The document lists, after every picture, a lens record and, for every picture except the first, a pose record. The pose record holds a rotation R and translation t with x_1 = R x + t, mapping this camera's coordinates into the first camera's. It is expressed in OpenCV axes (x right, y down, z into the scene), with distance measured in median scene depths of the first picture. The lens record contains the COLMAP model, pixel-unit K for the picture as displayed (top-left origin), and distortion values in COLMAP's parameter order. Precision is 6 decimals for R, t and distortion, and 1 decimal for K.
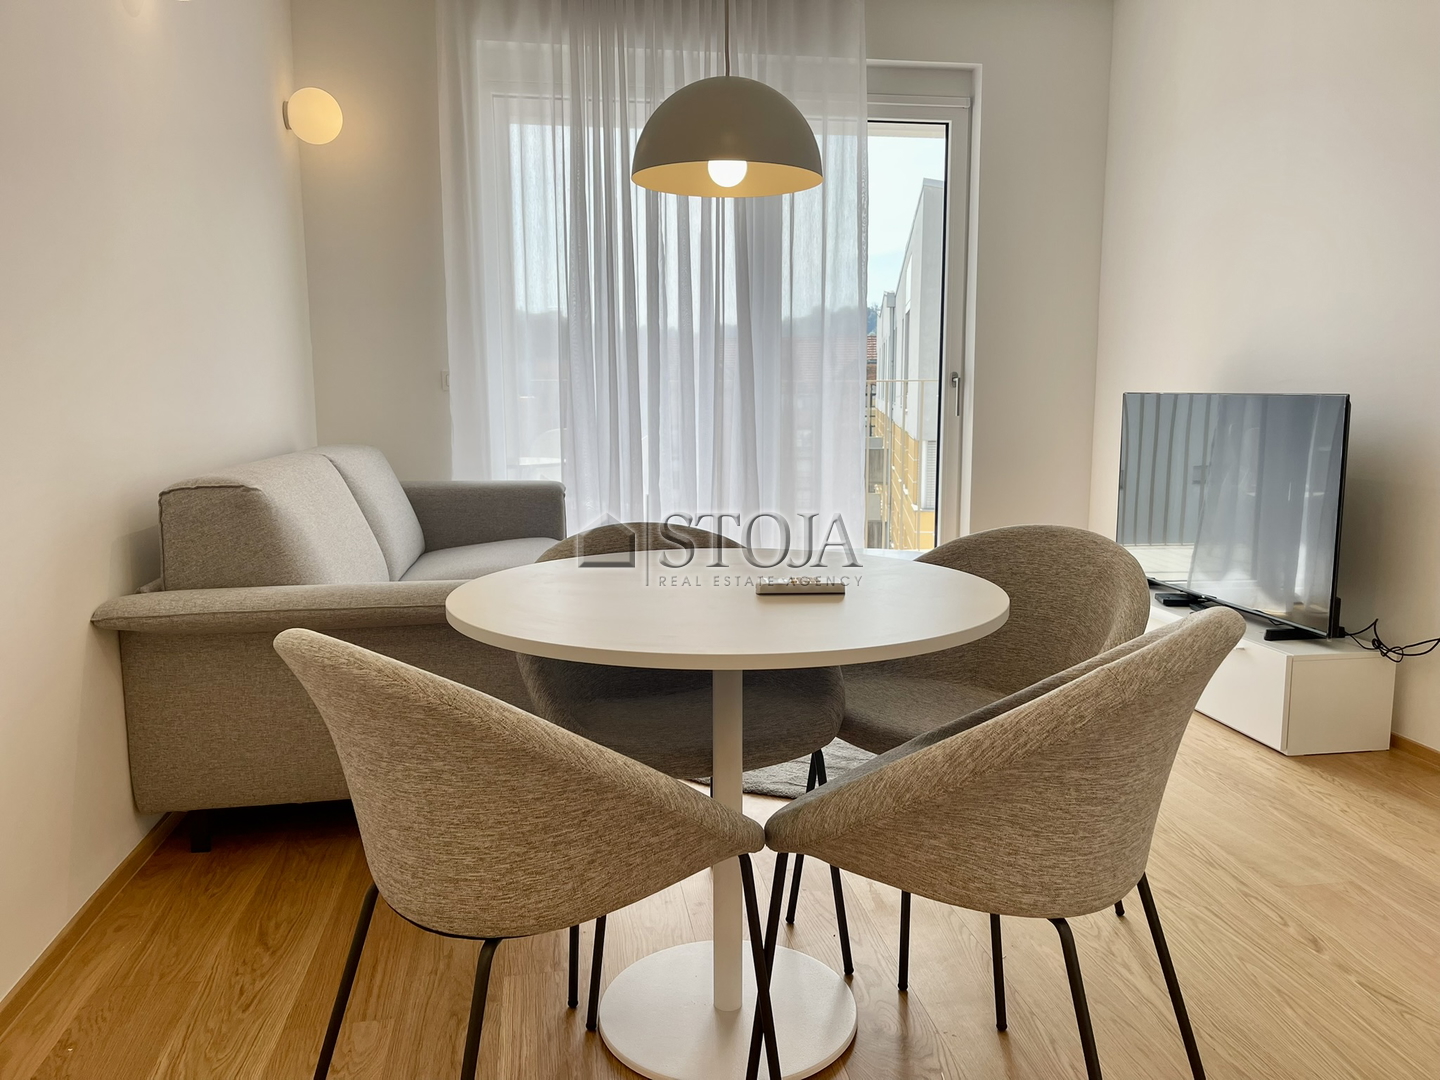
lens RADIAL K [[1103.3, 0, 720.0], [0, 1103.3, 540.0], [0, 0, 1]] dist [-0.129874, 0.248964]
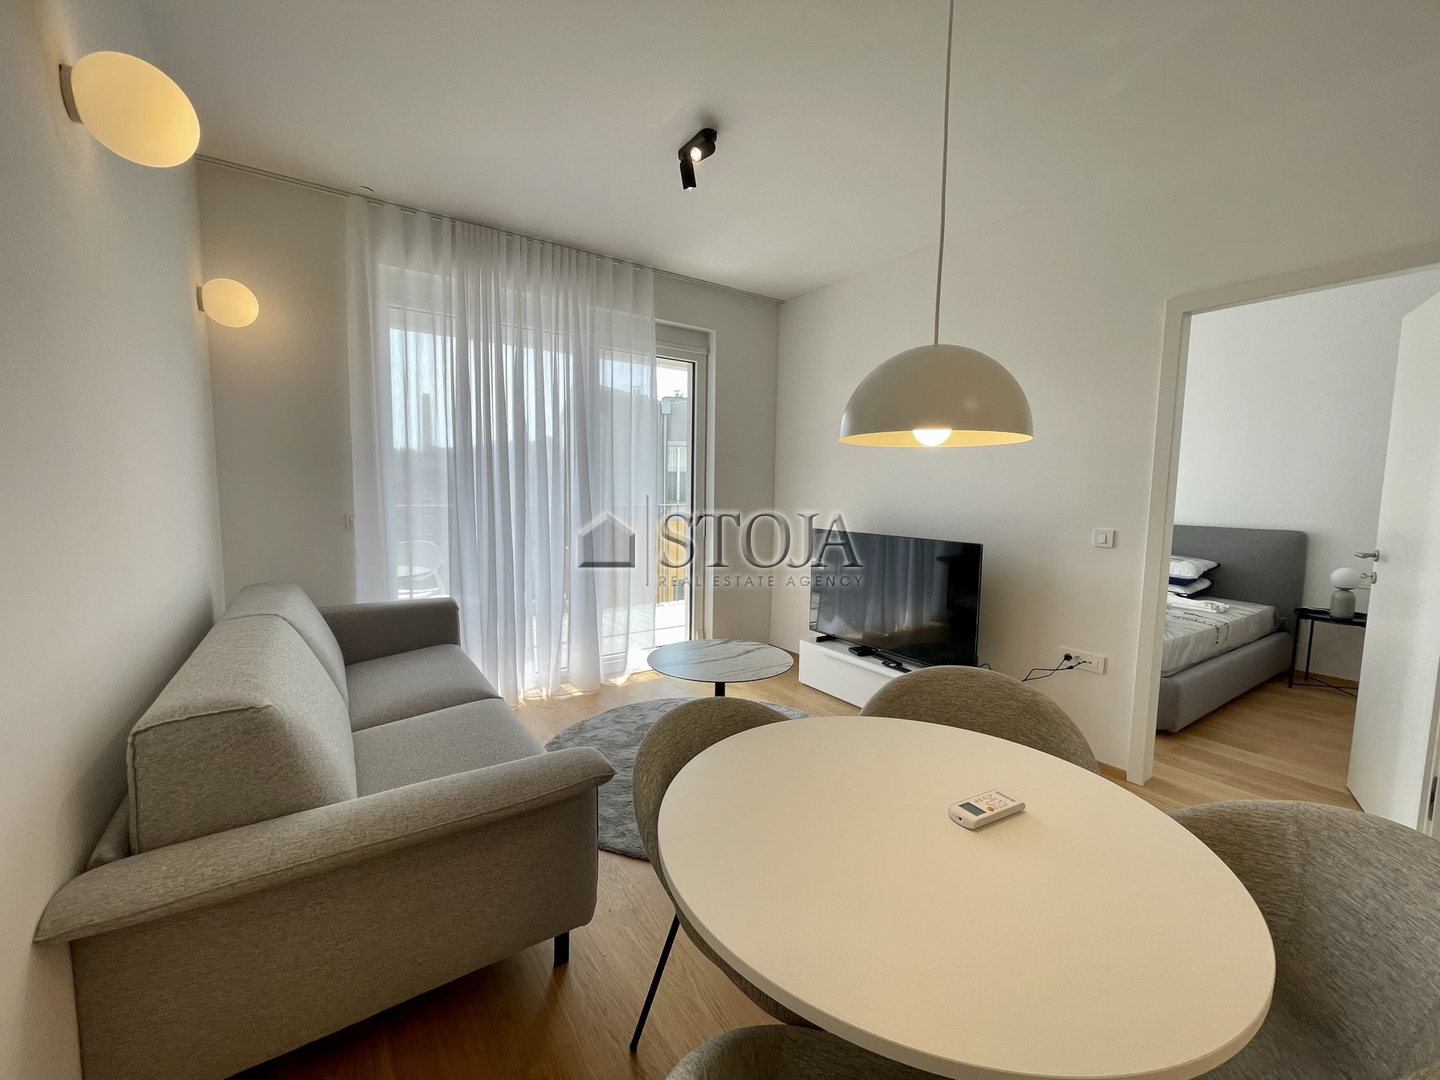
lens RADIAL K [[589.6, 0, 720.0], [0, 589.6, 540.0], [0, 0, 1]] dist [-0.001366, -0.000024]
pose [[0.908914, -0.017690, 0.416607, -0.153864], [0.039779, 0.998222, -0.044399, -0.081599], [-0.415081, 0.056927, 0.908002, 0.205864]]
